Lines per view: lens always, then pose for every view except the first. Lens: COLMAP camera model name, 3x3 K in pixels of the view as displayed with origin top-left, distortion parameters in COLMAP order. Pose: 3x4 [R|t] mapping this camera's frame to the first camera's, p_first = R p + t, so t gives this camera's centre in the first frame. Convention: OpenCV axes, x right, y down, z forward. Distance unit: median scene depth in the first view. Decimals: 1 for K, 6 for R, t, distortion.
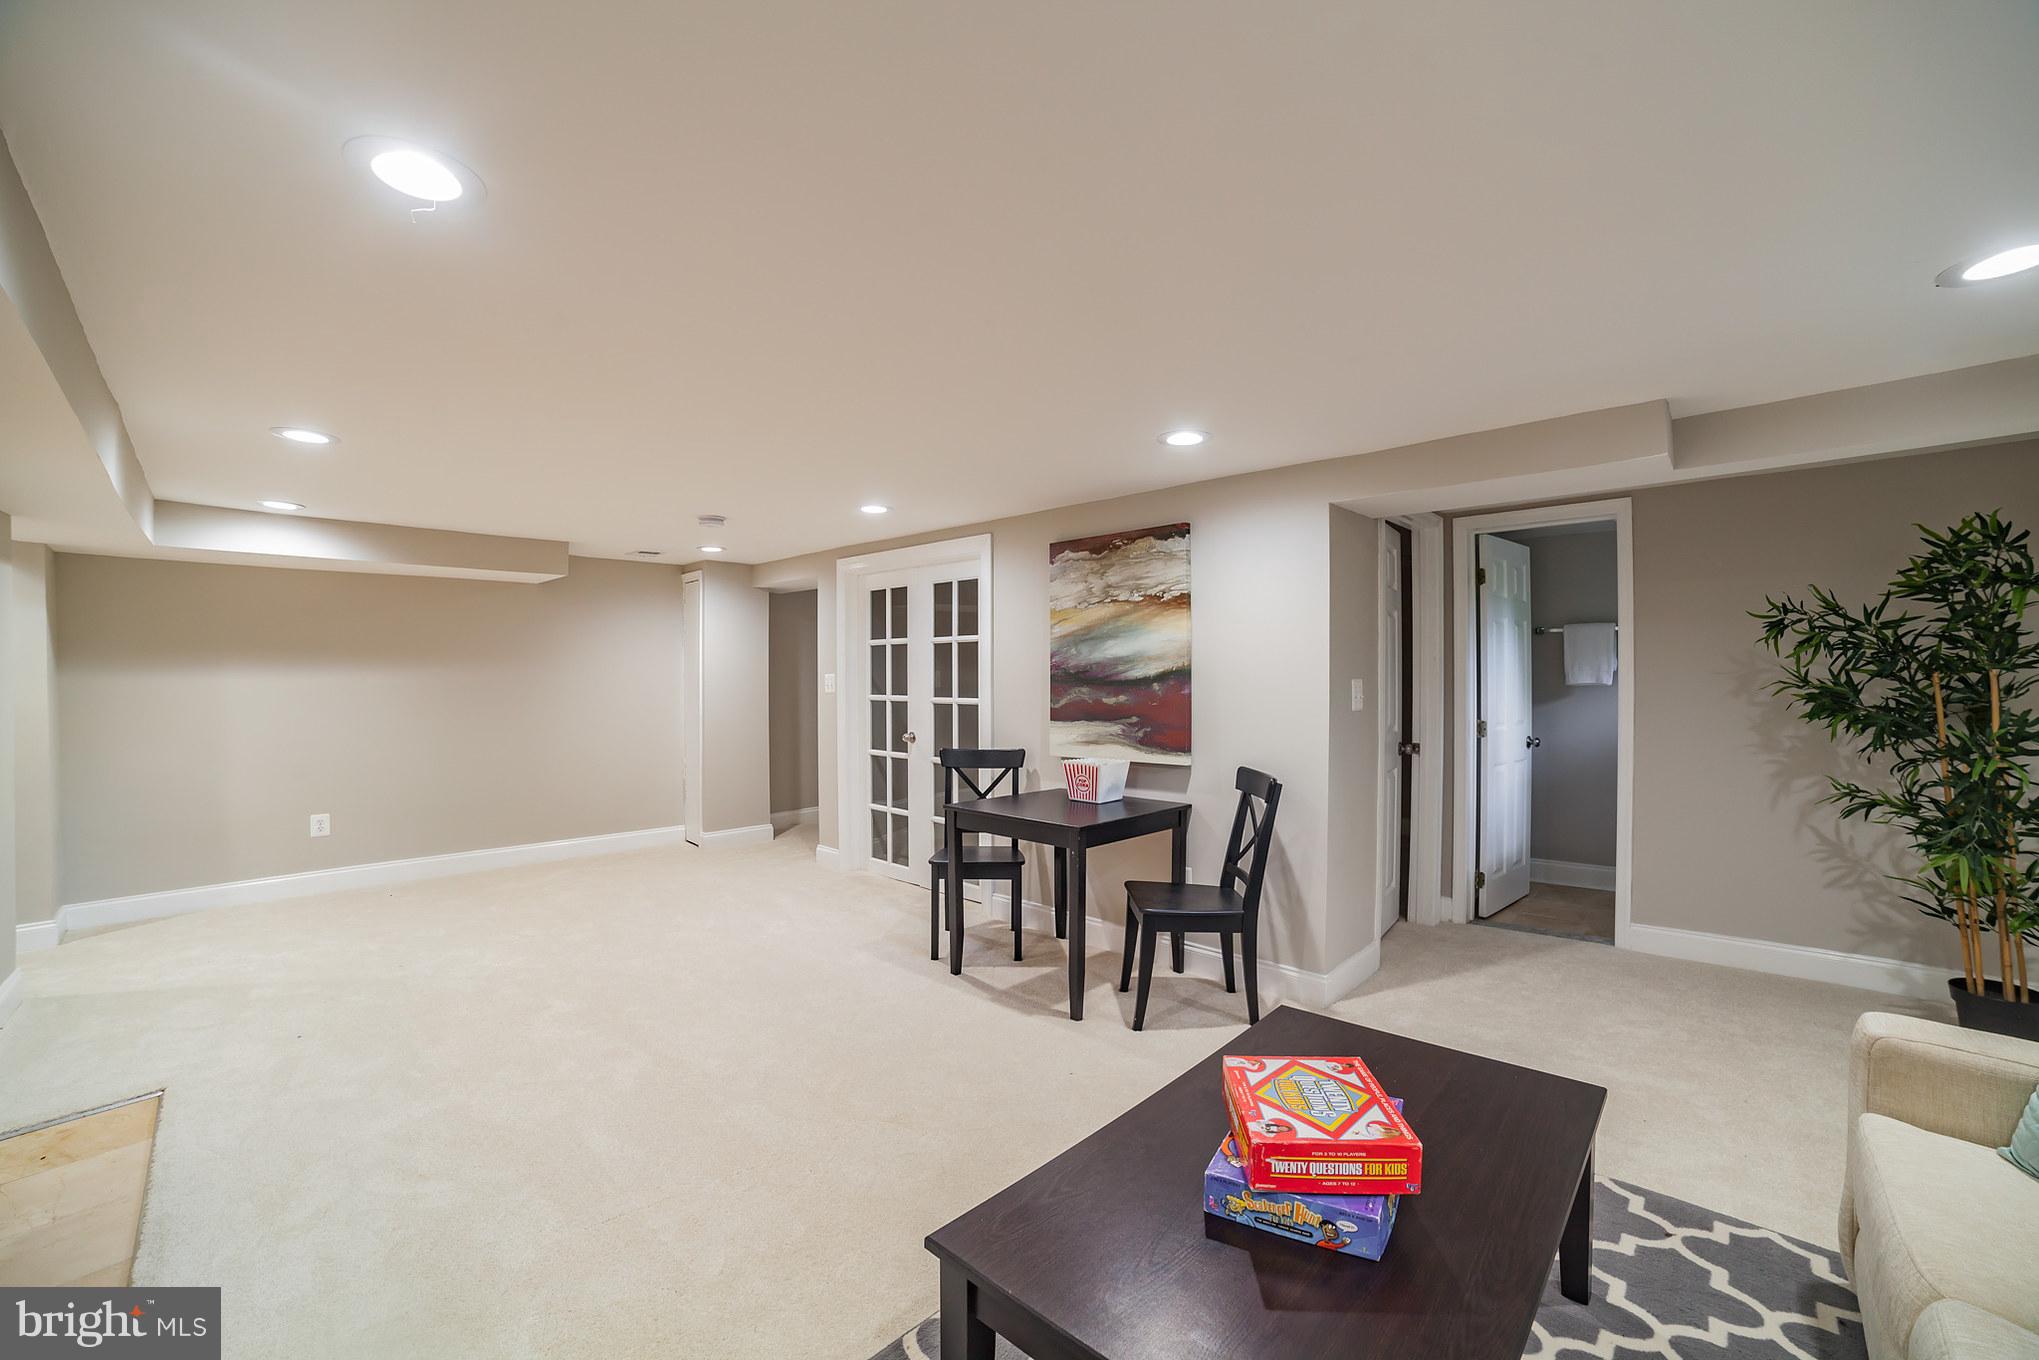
lens RADIAL K [[820.4, 0, 1029.2], [0, 820.4, 684.0], [0, 0, 1]] dist [-0.101604, 0.033165]
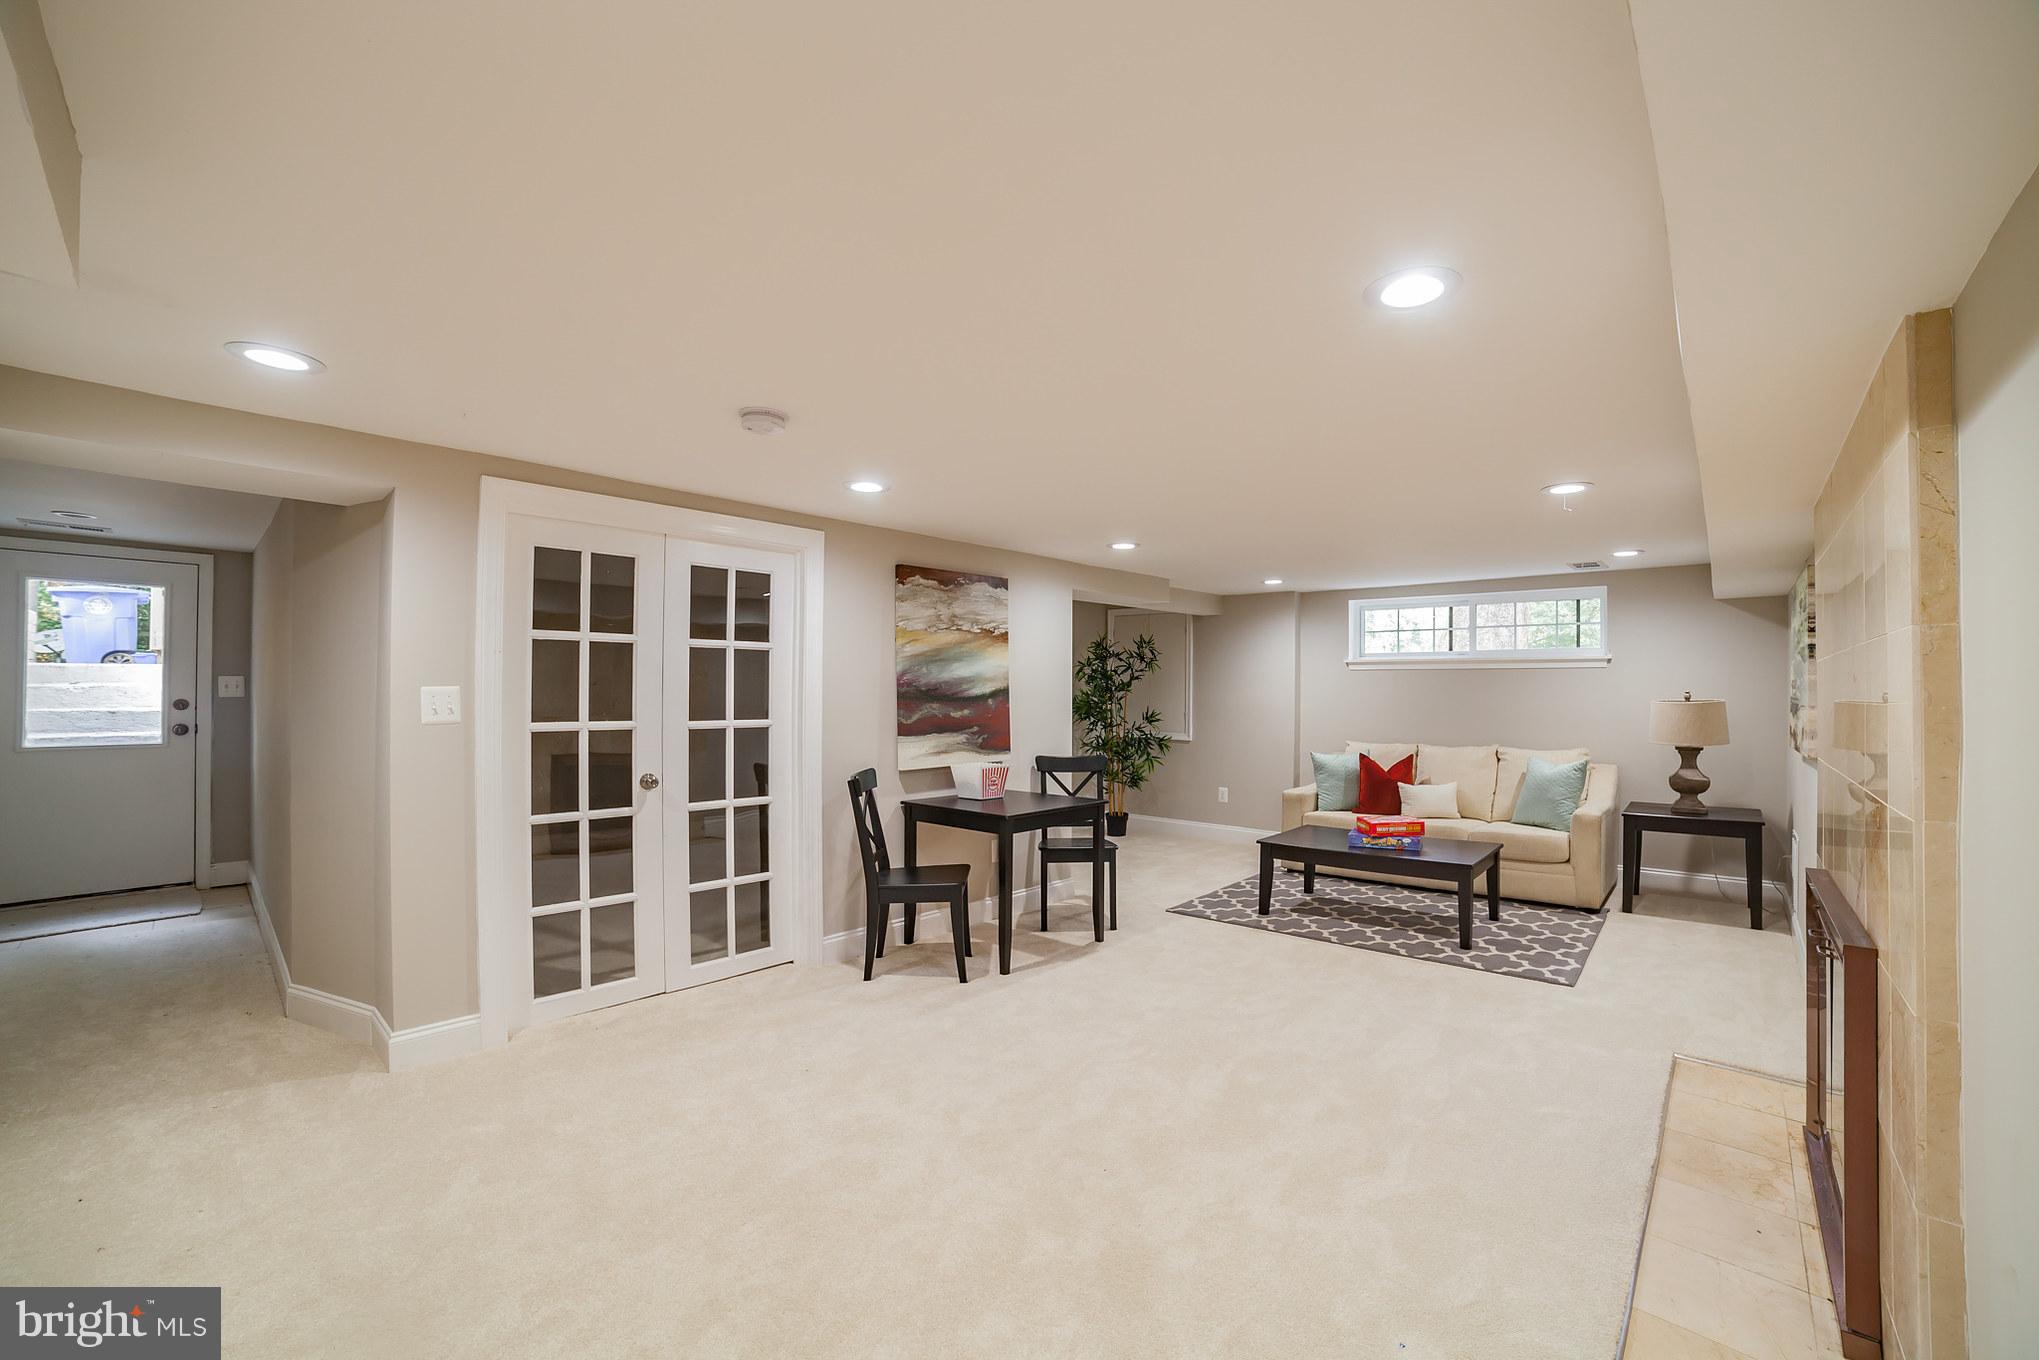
lens RADIAL K [[820.4, 0, 1029.2], [0, 820.4, 684.0], [0, 0, 1]] dist [-0.101604, 0.033165]
pose [[-0.005547, 0.000776, 0.999984, -1.066113], [-0.004600, 0.999989, -0.000801, -0.022457], [-0.999974, -0.004605, -0.005544, 0.897120]]
